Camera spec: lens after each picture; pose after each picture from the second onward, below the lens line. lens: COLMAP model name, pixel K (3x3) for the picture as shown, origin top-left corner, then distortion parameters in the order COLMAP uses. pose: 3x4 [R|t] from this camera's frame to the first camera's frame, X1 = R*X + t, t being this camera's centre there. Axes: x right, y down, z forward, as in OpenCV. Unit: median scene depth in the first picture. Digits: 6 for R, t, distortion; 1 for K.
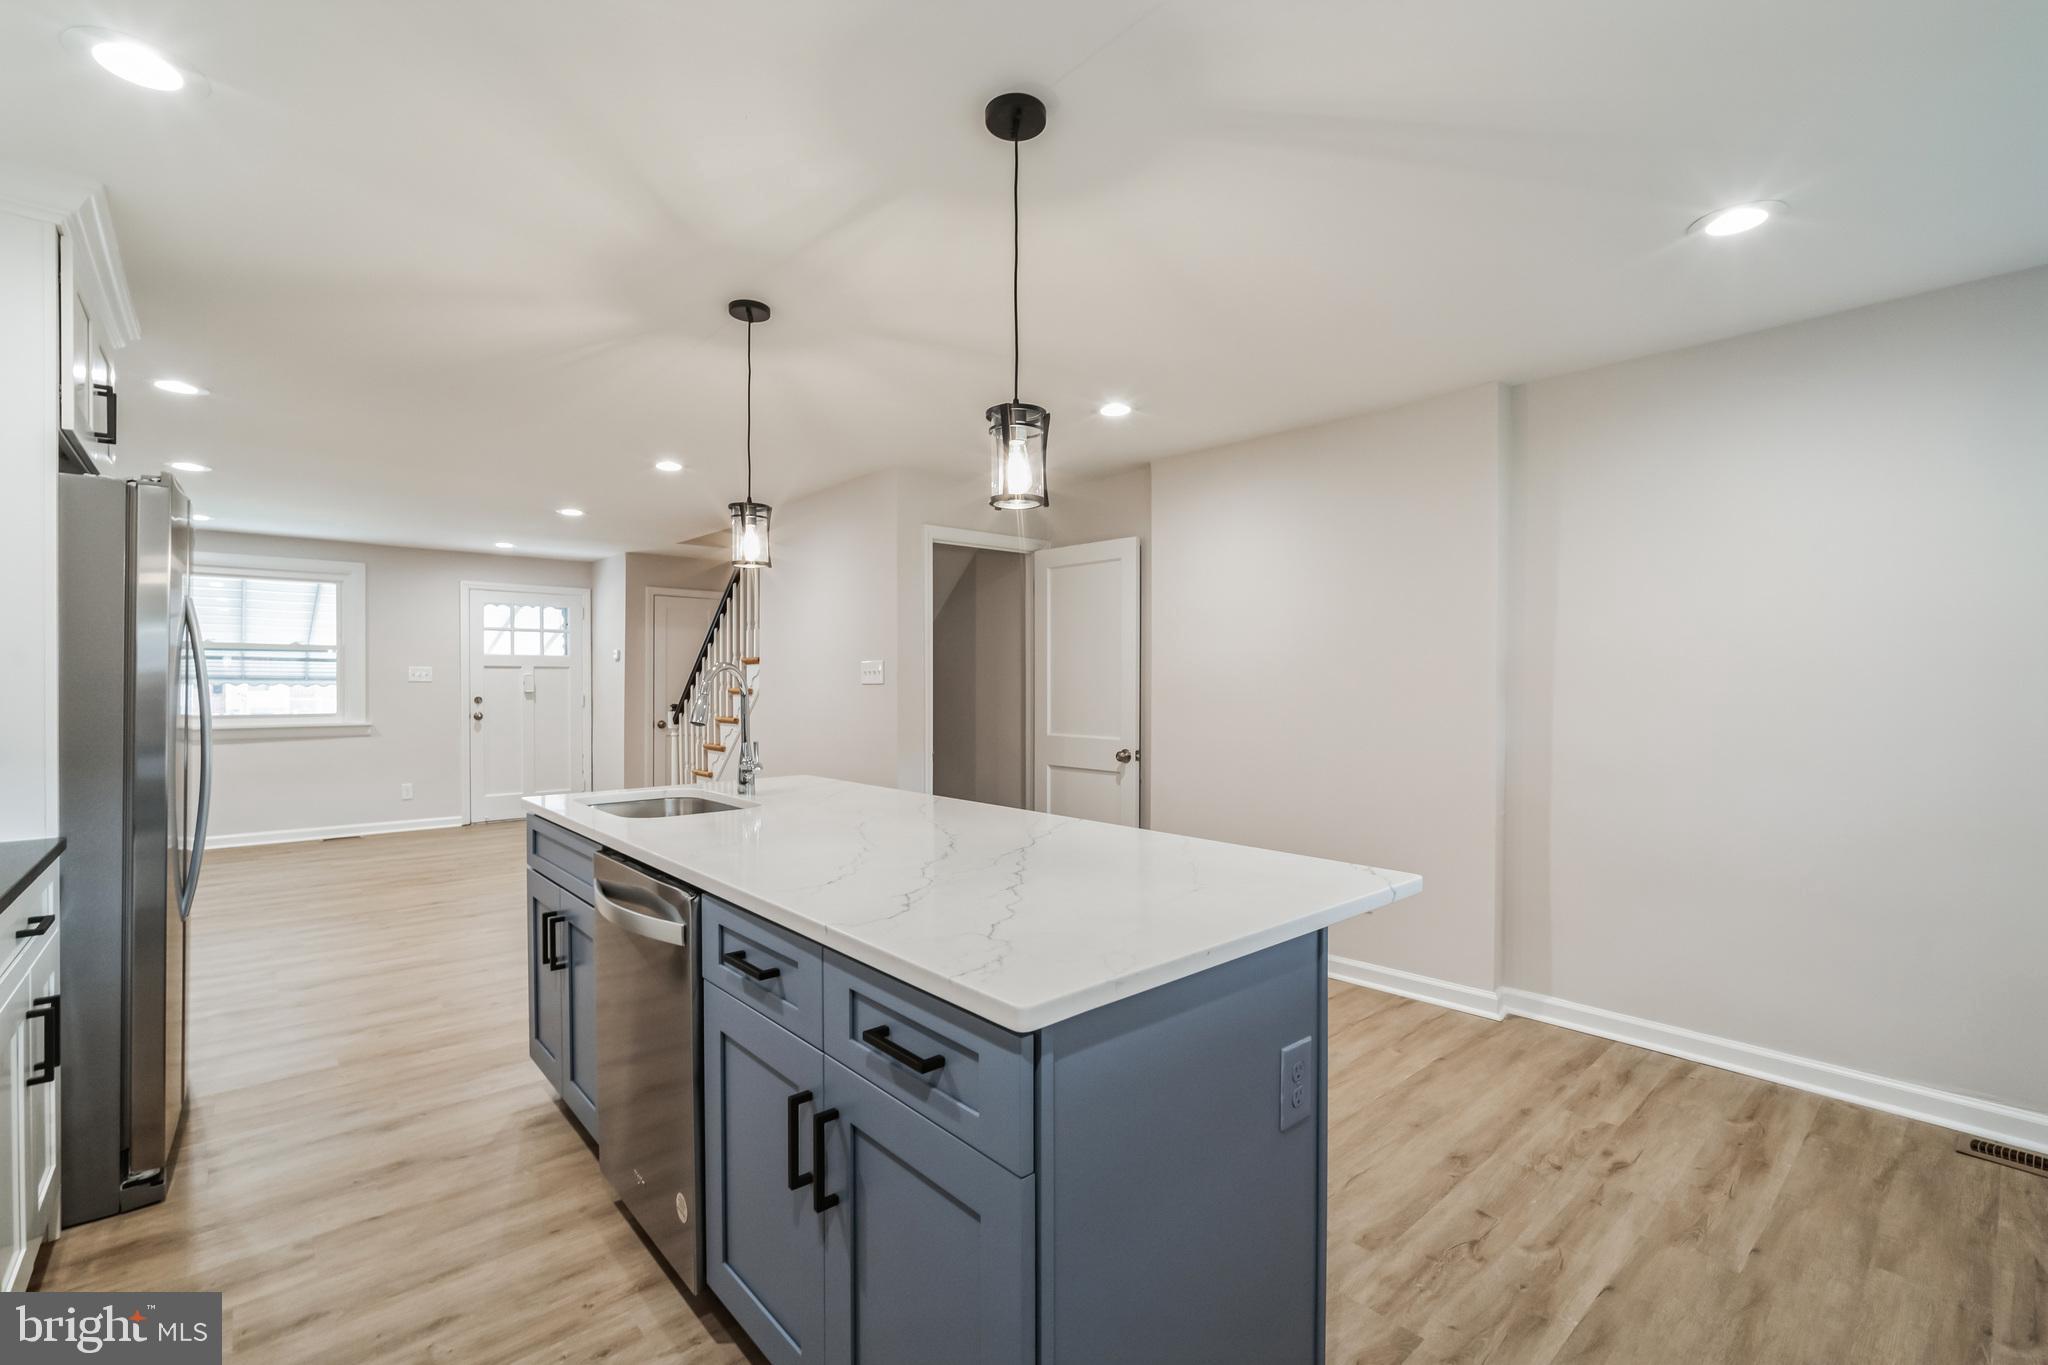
lens RADIAL K [[905.5, 0, 1022.0], [0, 905.5, 685.1], [0, 0, 1]] dist [-0.005491, 0.000464]
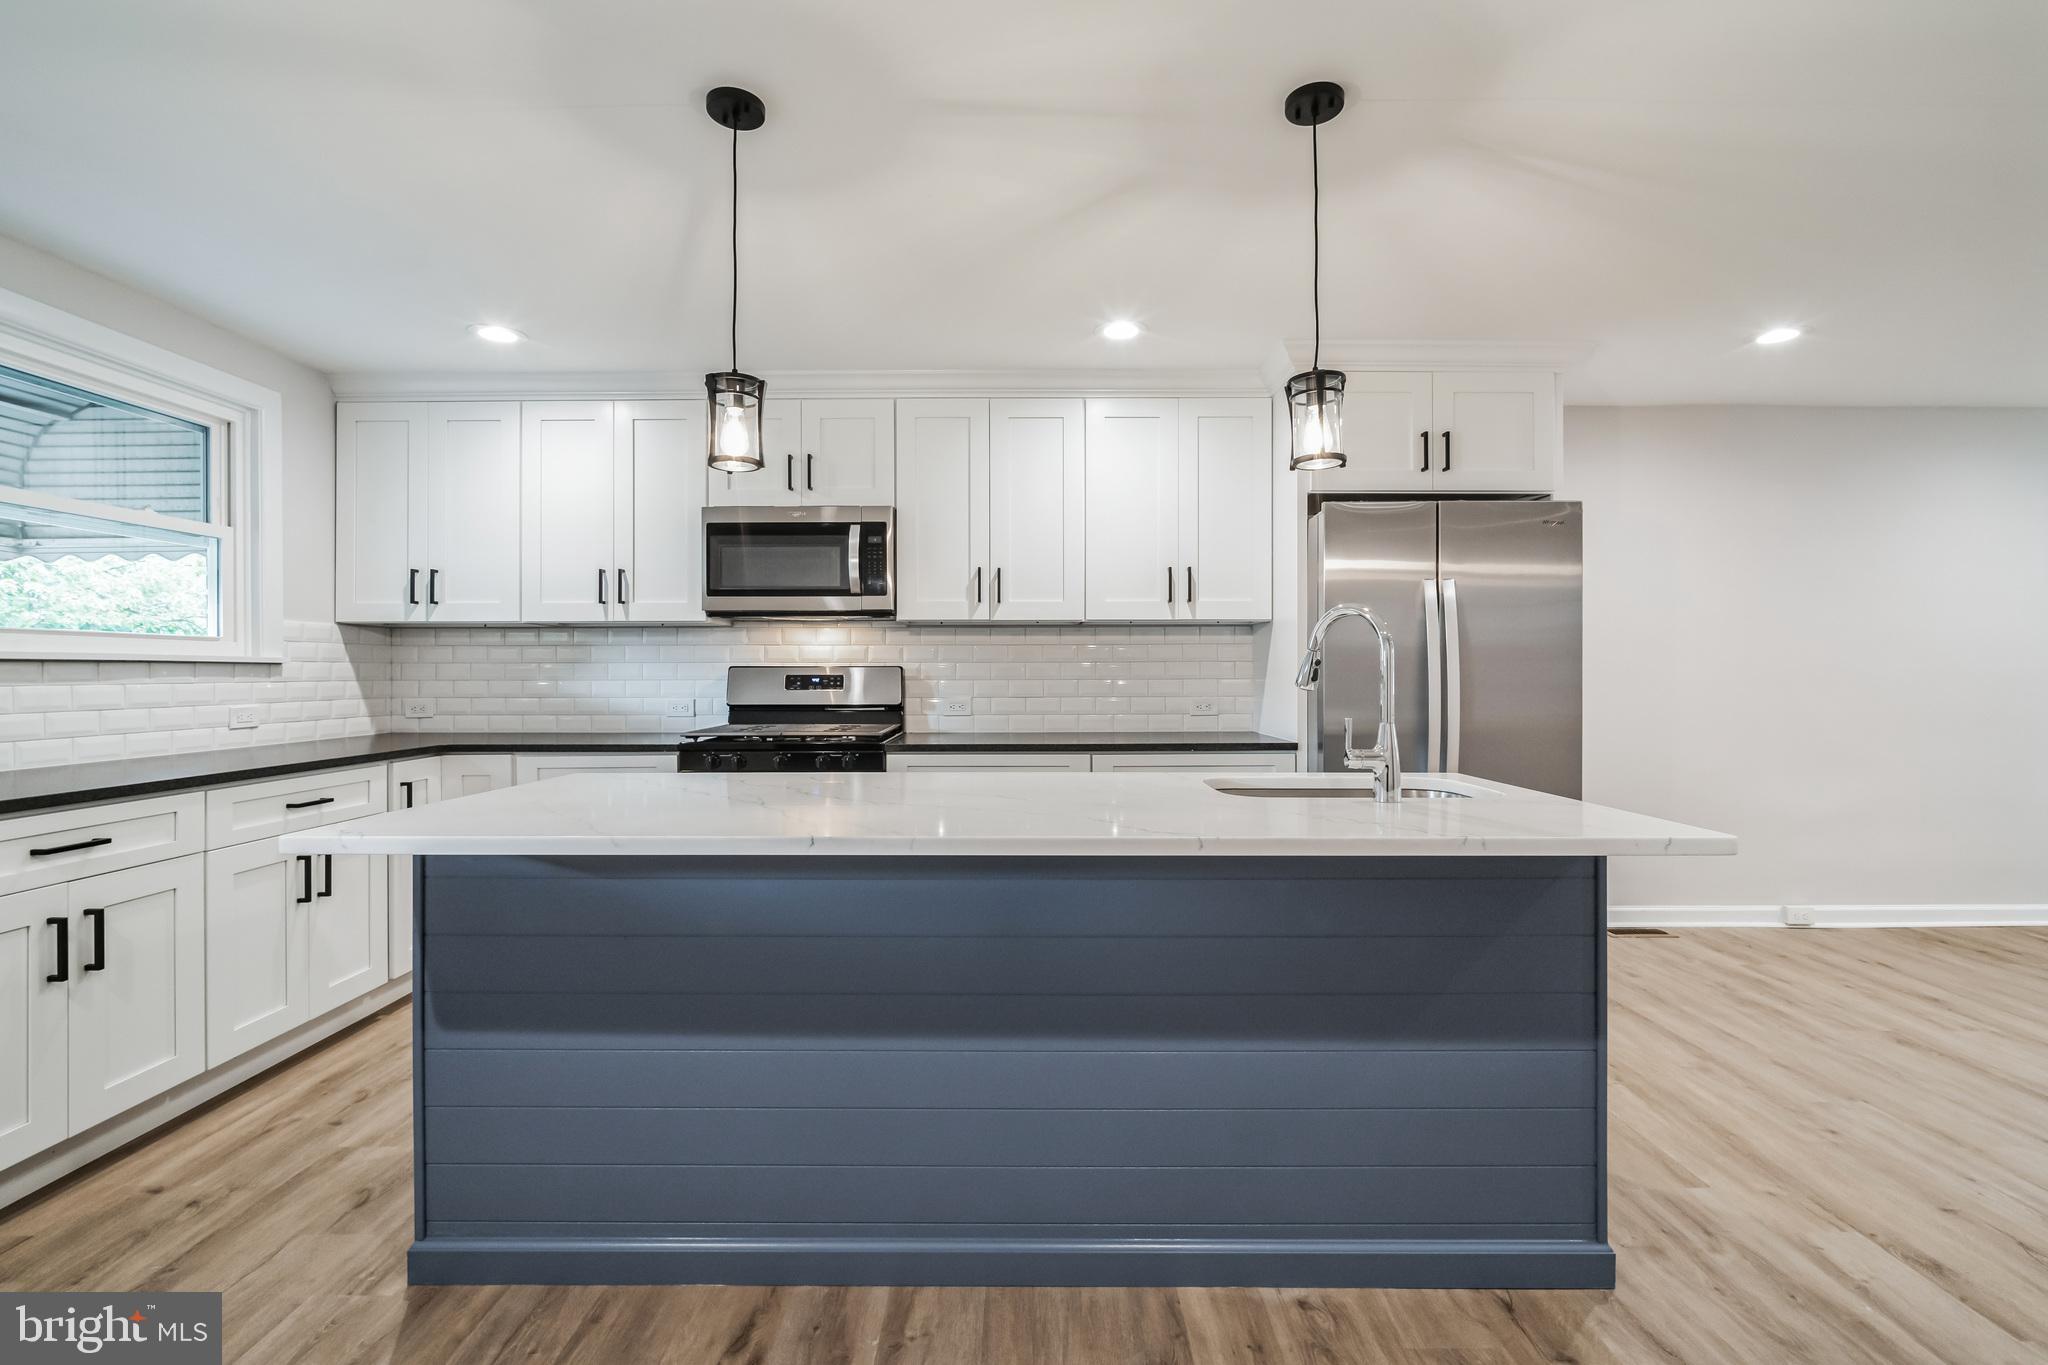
lens RADIAL K [[905.3, 0, 1019.7], [0, 905.3, 668.8], [0, 0, 1]] dist [-0.008092, 0.000570]
pose [[-0.665722, -0.000437, -0.746200, 0.351401], [-0.001345, 0.999999, 0.000614, 0.024991], [0.746199, 0.001412, -0.665721, 1.211068]]
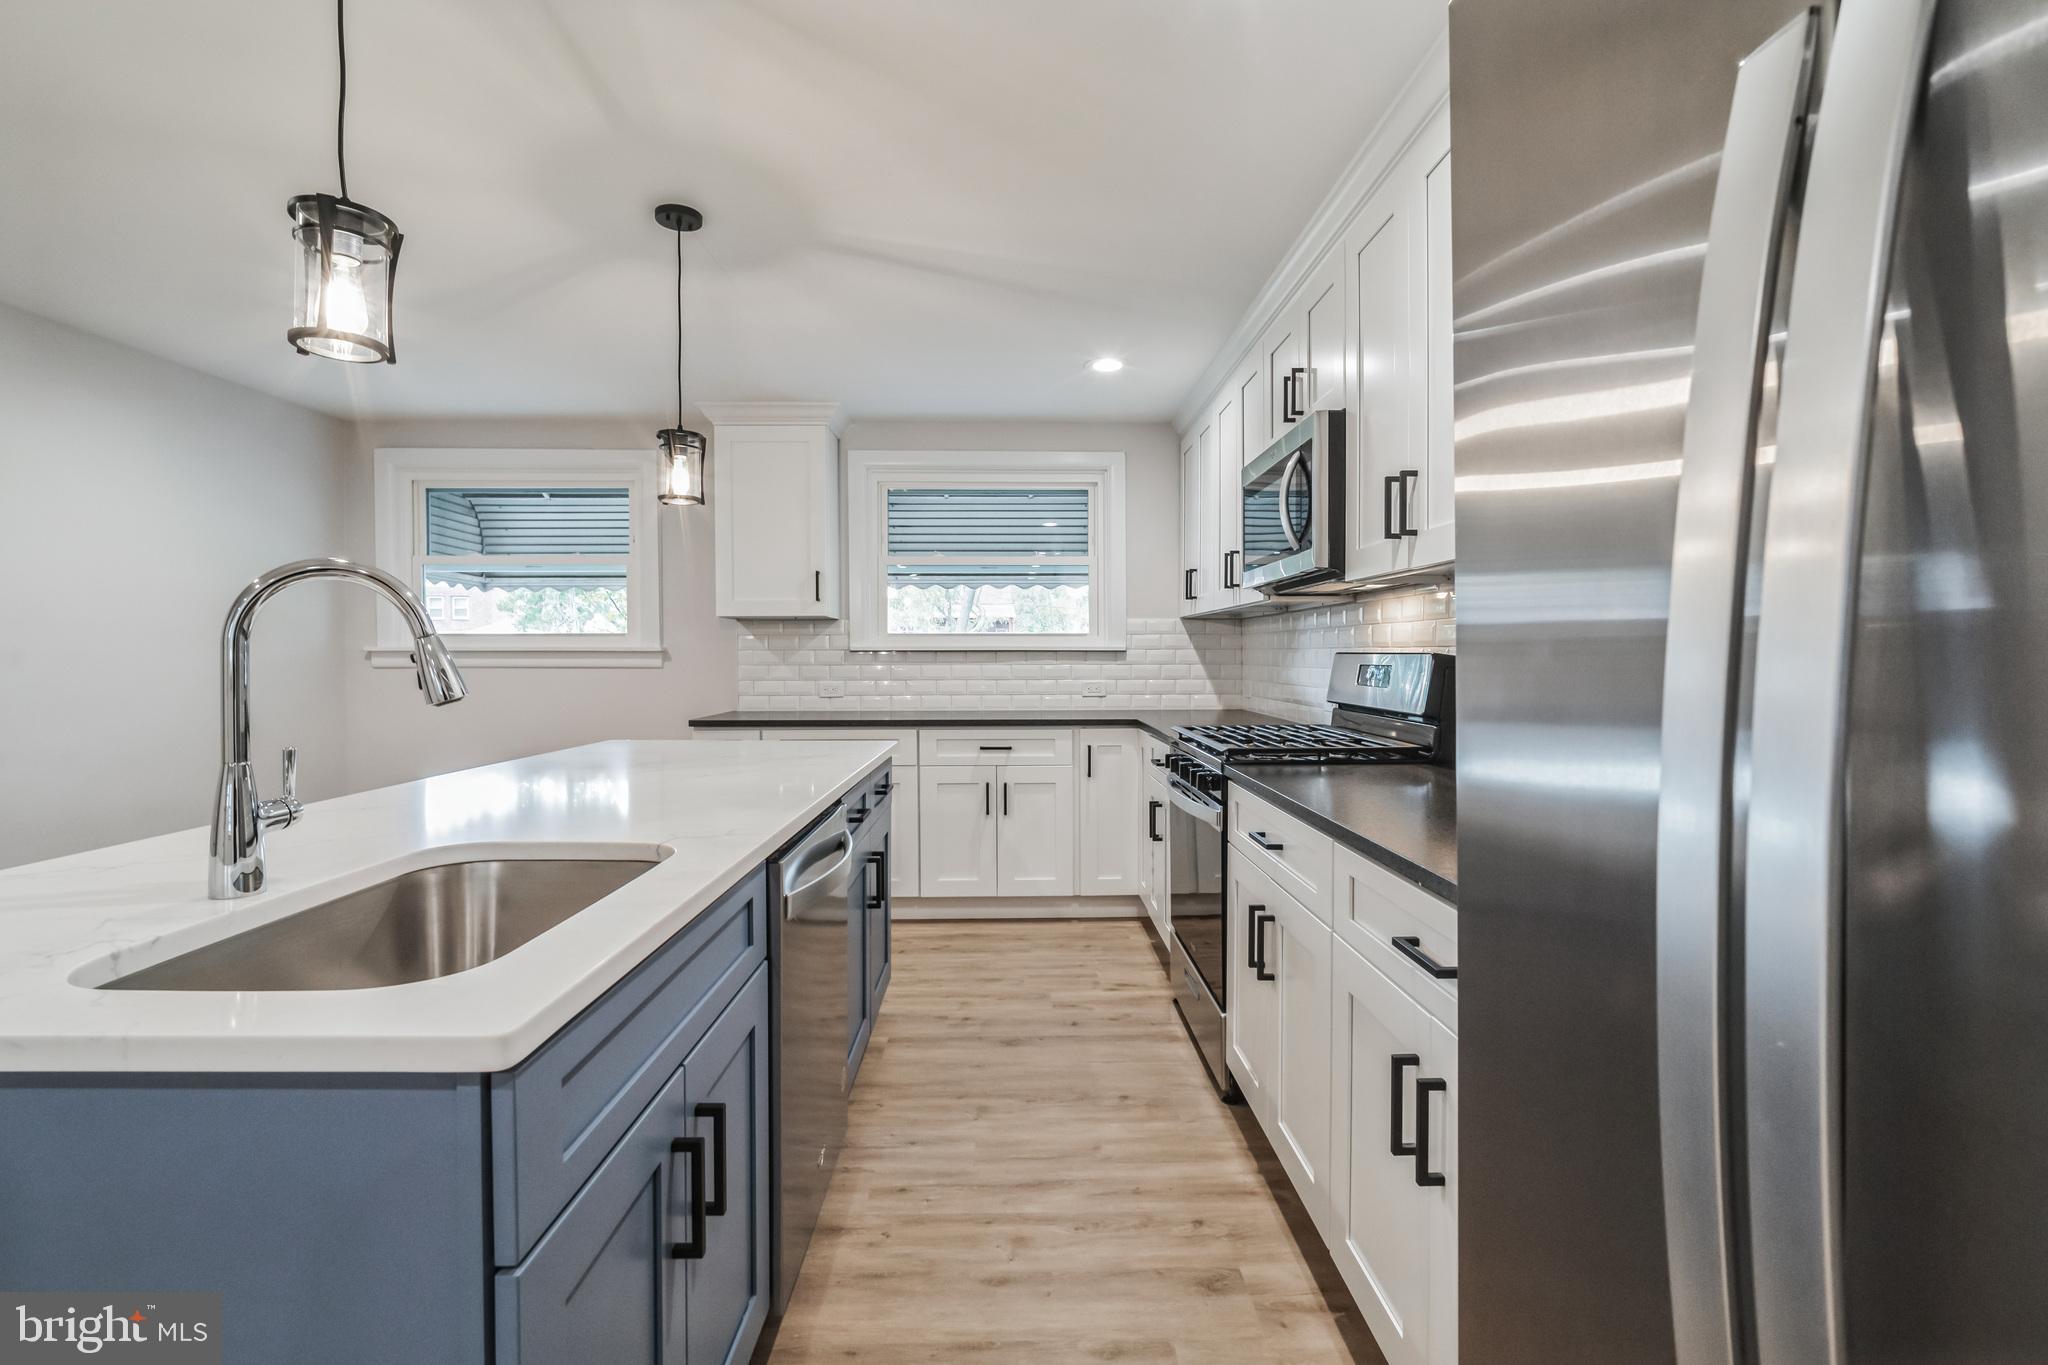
lens RADIAL K [[910.8, 0, 1019.1], [0, 910.8, 655.4], [0, 0, 1]] dist [-0.007344, 0.000565]
pose [[-0.758861, 0.000588, 0.651252, -0.792675], [0.005608, 0.999968, 0.005632, 0.017822], [-0.651228, 0.007926, -0.758841, 1.059117]]
